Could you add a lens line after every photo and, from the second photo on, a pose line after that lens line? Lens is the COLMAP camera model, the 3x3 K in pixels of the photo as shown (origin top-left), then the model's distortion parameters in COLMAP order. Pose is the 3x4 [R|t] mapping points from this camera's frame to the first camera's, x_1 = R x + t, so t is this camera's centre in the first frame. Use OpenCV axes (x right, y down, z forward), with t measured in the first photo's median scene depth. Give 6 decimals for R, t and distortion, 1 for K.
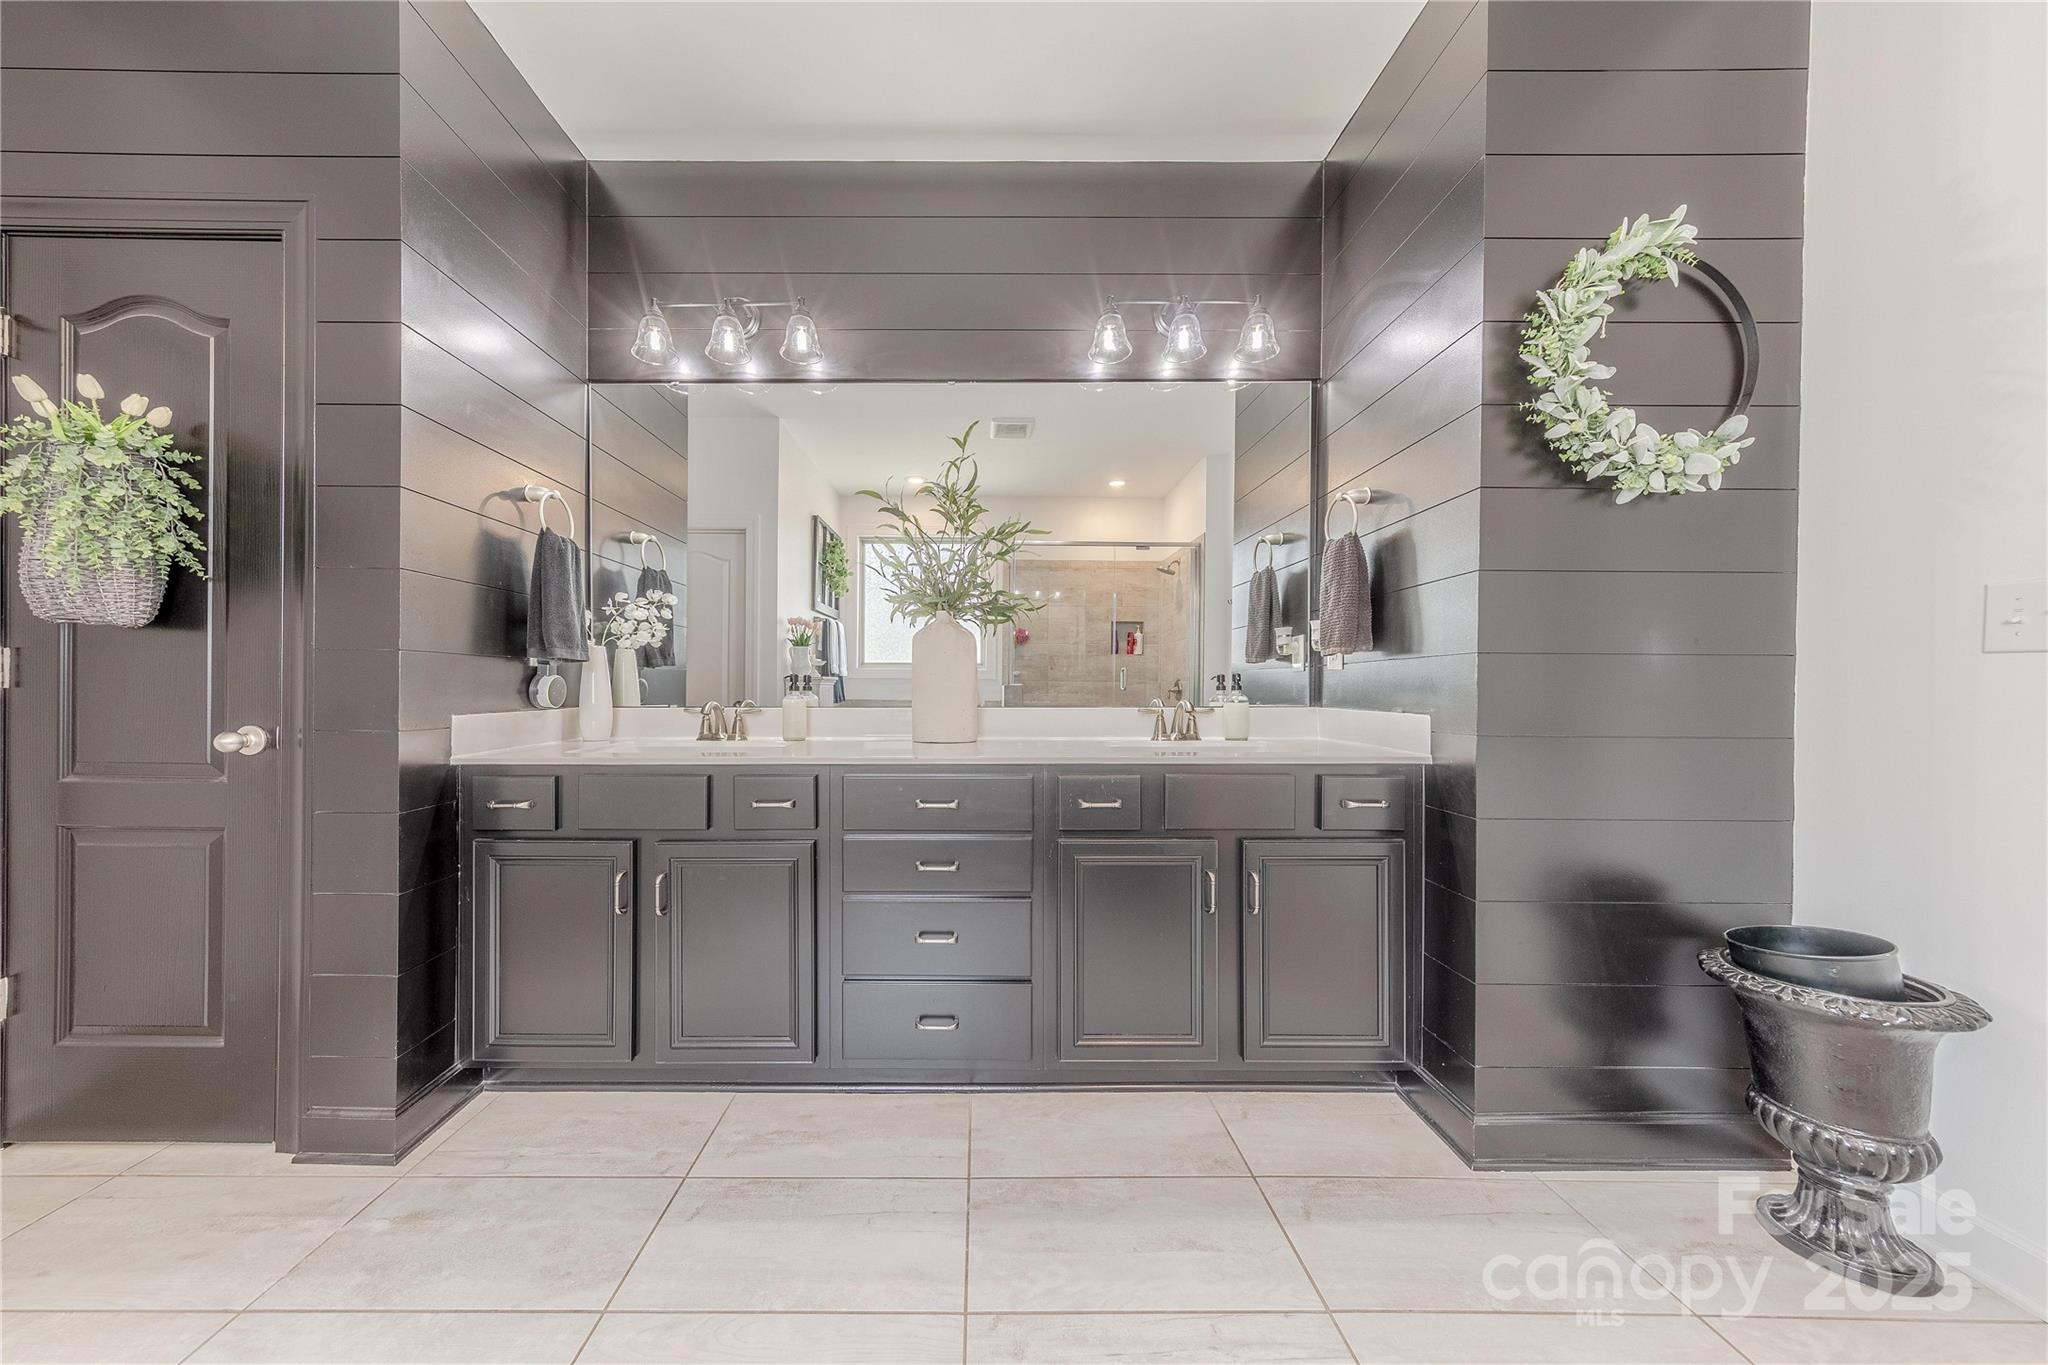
lens RADIAL K [[651.9, 0, 1014.1], [0, 651.9, 692.9], [0, 0, 1]] dist [0.013561, -0.000482]
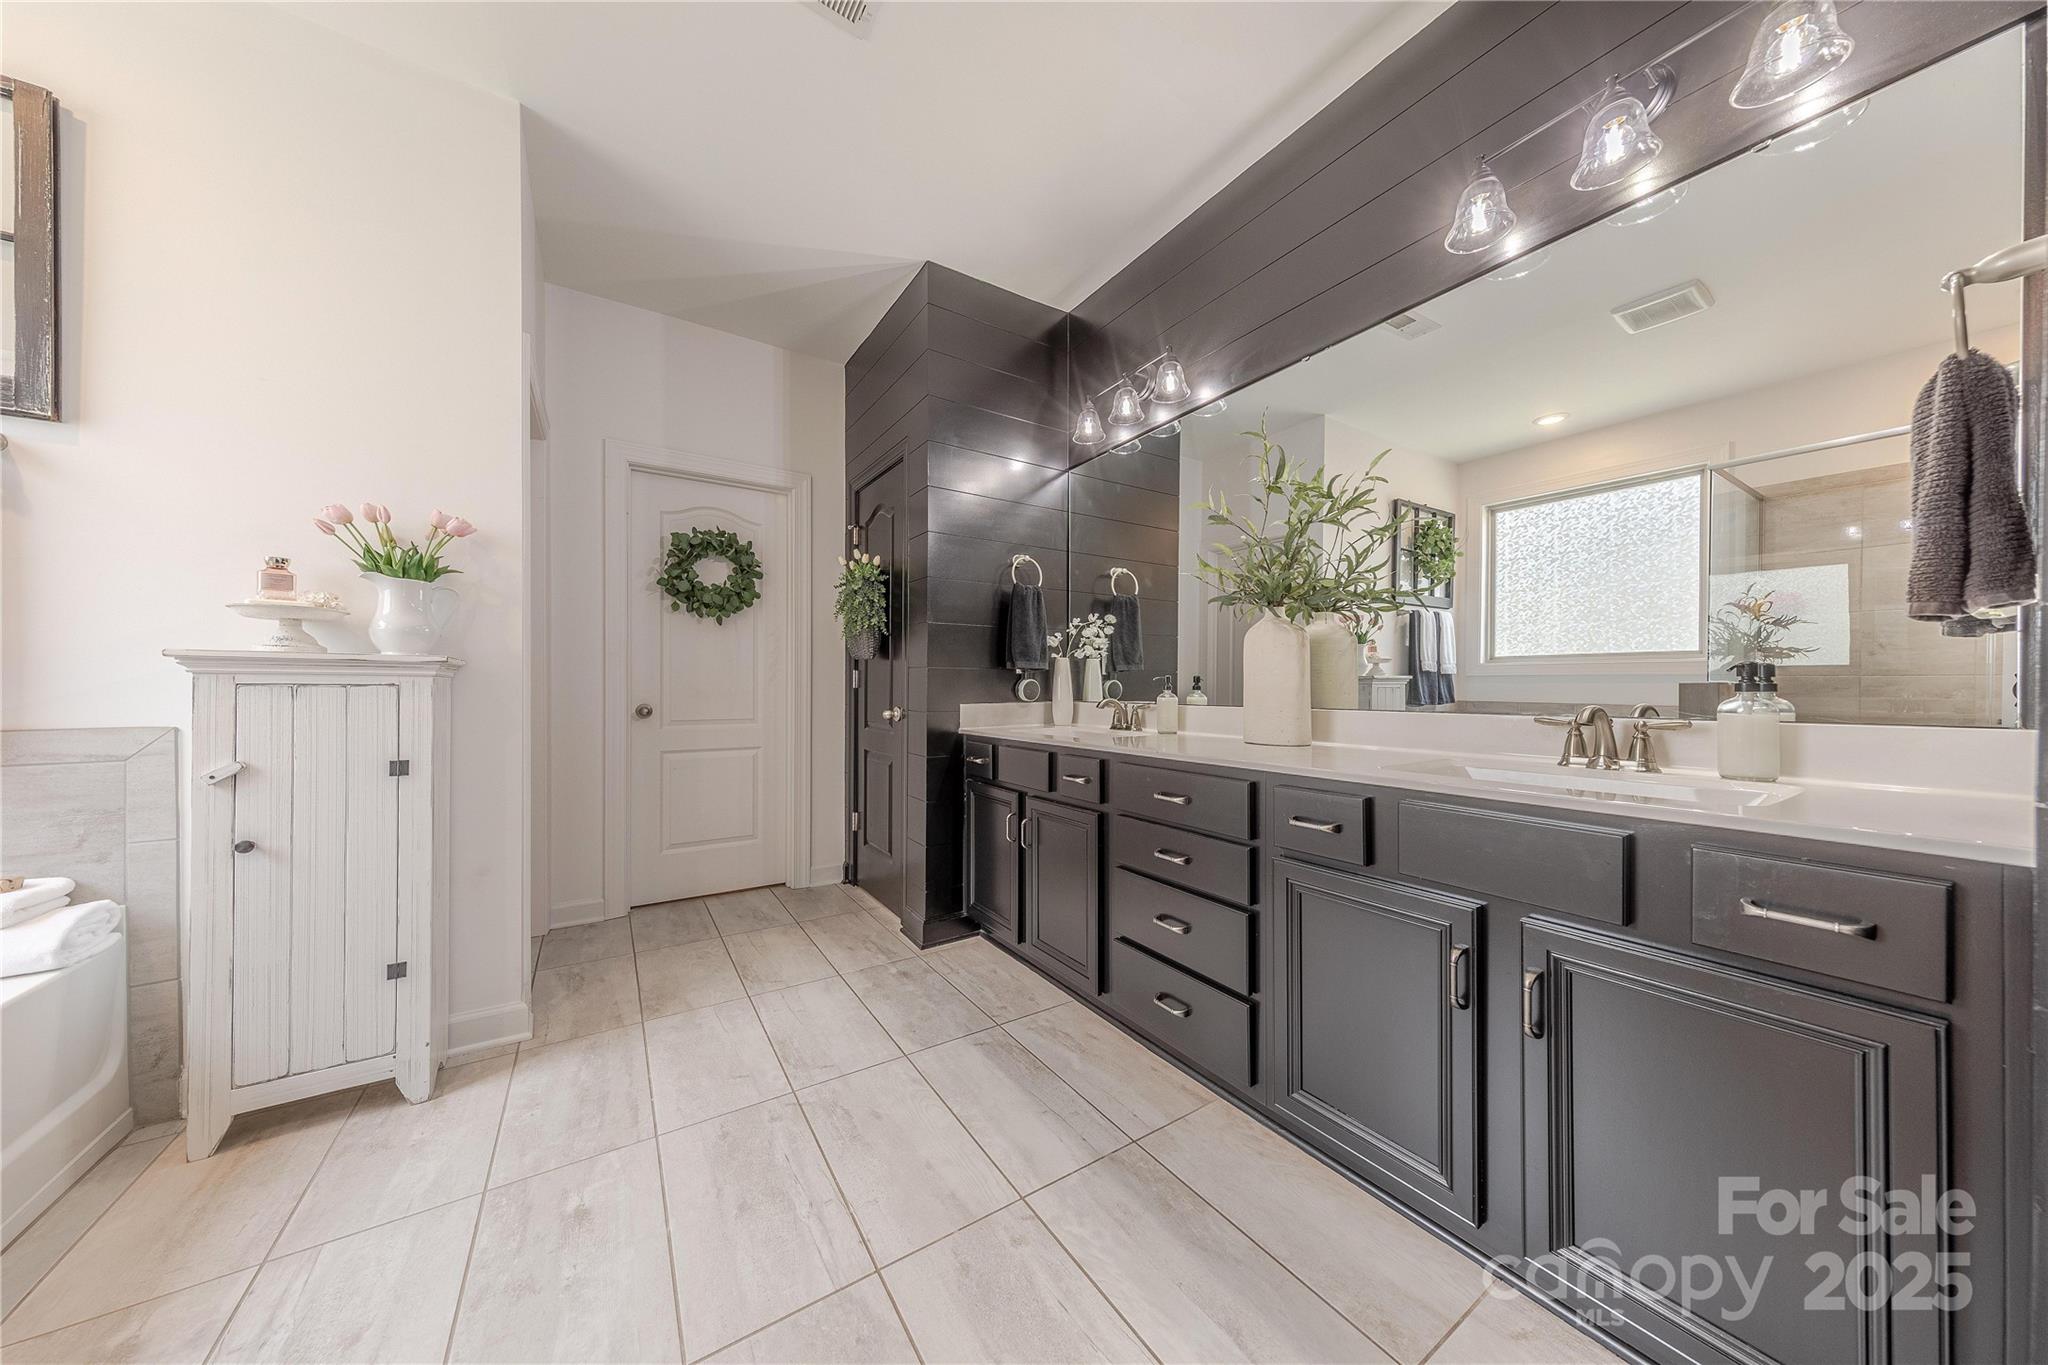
lens RADIAL K [[651.9, 0, 1029.3], [0, 651.9, 690.7], [0, 0, 1]] dist [0.013561, -0.000482]
pose [[0.551999, 0.003127, -0.833839, 0.634406], [-0.005224, 0.999986, 0.000292, -0.001494], [0.833828, 0.004195, 0.552008, 0.222357]]
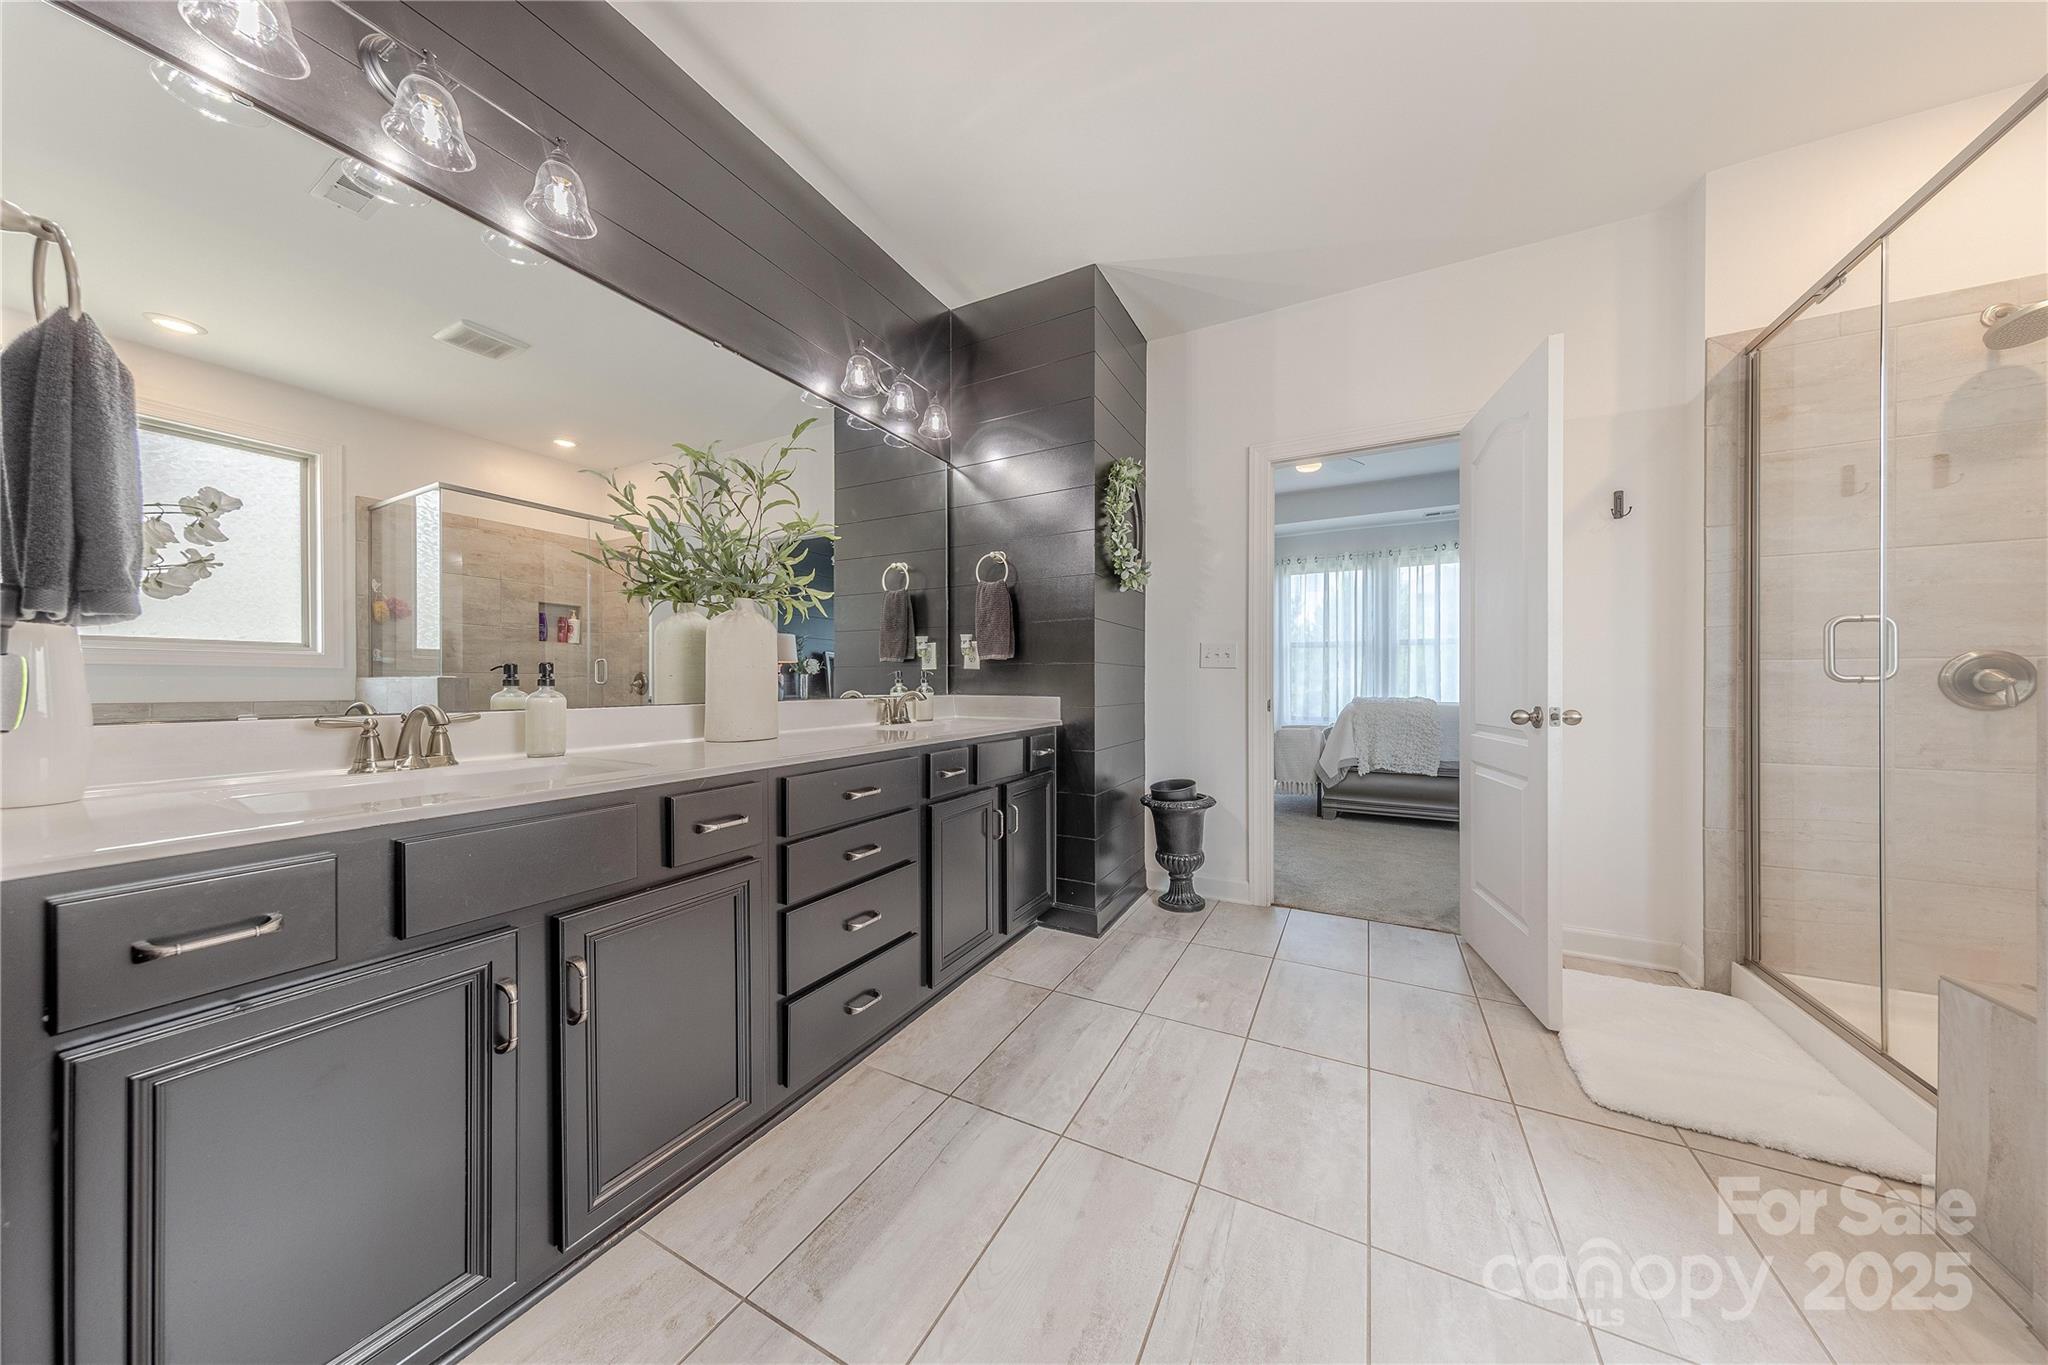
lens RADIAL K [[651.9, 0, 1002.9], [0, 651.9, 683.5], [0, 0, 1]] dist [0.013561, -0.000482]
pose [[0.486611, 0.002084, 0.873616, -0.909971], [0.005739, 0.999968, -0.005582, 0.003219], [-0.873600, 0.007729, 0.486583, 0.291556]]
